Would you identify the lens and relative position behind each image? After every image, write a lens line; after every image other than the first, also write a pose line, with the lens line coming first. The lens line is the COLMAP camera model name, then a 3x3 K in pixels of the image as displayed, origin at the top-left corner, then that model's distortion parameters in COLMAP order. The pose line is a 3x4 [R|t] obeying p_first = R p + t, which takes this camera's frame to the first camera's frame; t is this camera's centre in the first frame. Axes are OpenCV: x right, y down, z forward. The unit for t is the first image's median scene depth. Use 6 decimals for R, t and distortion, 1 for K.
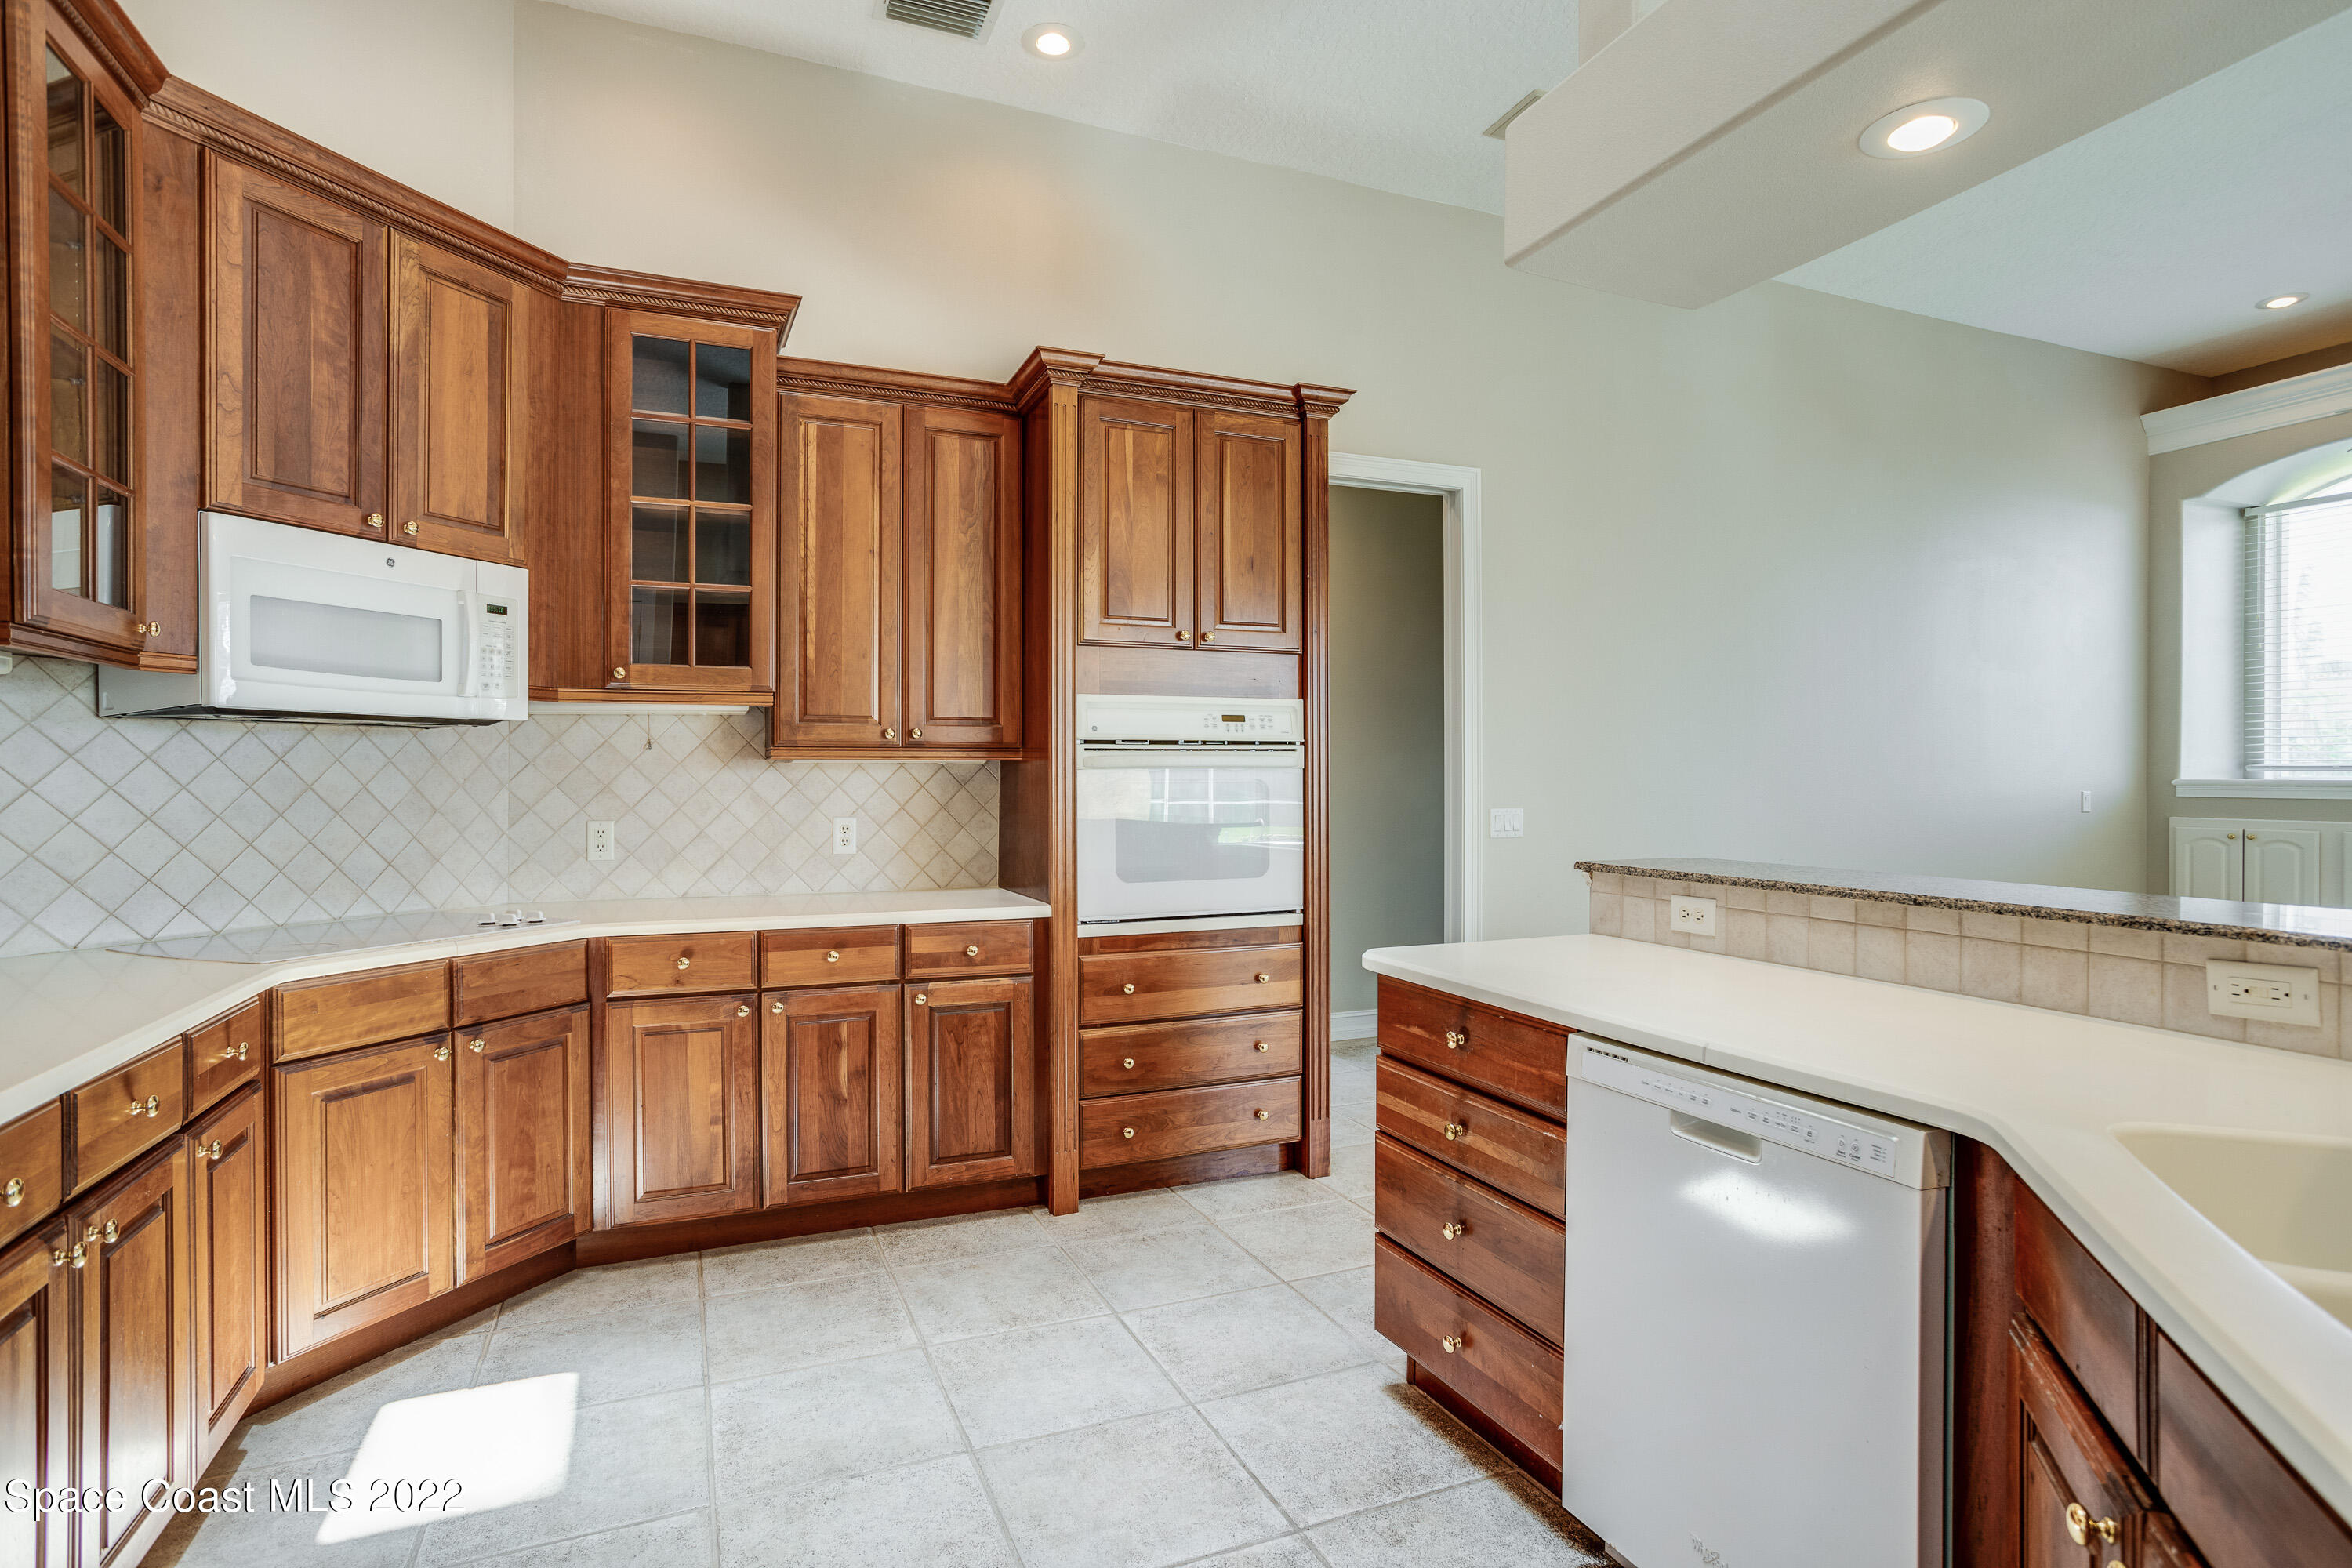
lens RADIAL K [[1218.4, 0, 1176.0], [0, 1218.4, 784.0], [0, 0, 1]] dist [-0.021035, 0.000214]
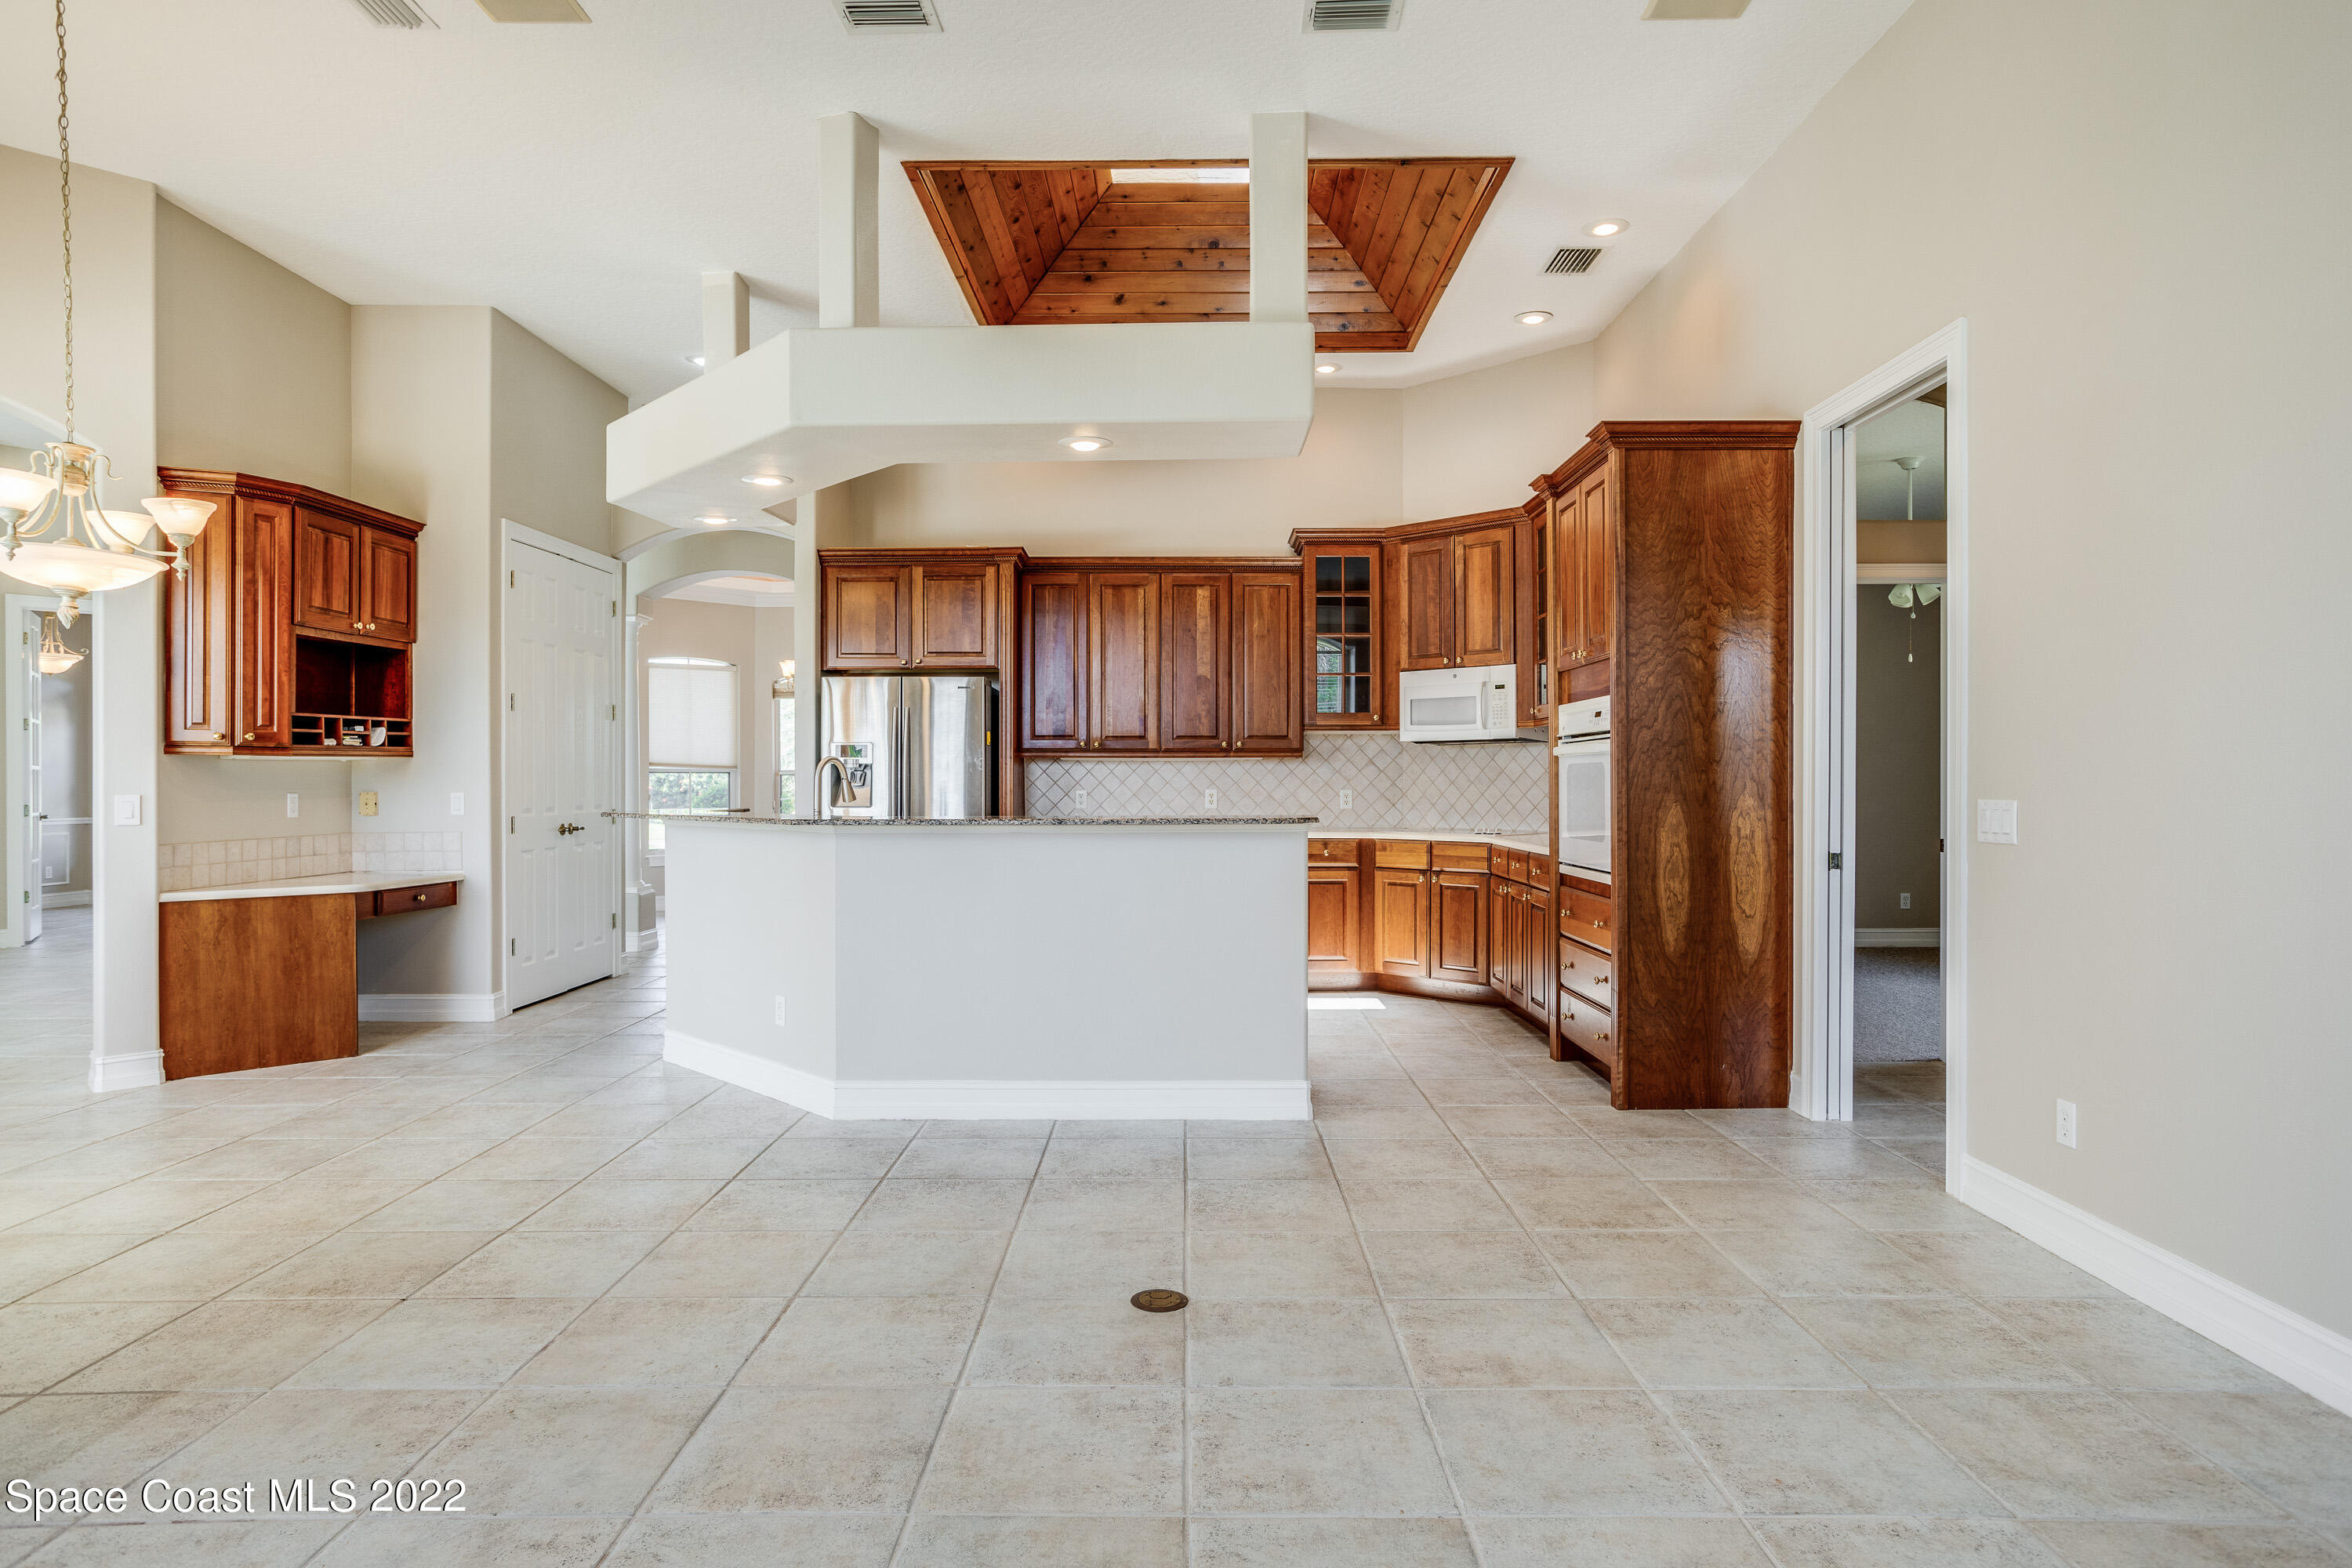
lens RADIAL K [[1218.4, 0, 1176.0], [0, 1218.4, 784.0], [0, 0, 1]] dist [-0.021035, 0.000214]
pose [[-0.378706, 0.006290, -0.925495, 1.606832], [-0.002399, 0.999967, 0.007778, 0.010485], [0.925514, 0.005166, -0.378679, 1.264845]]
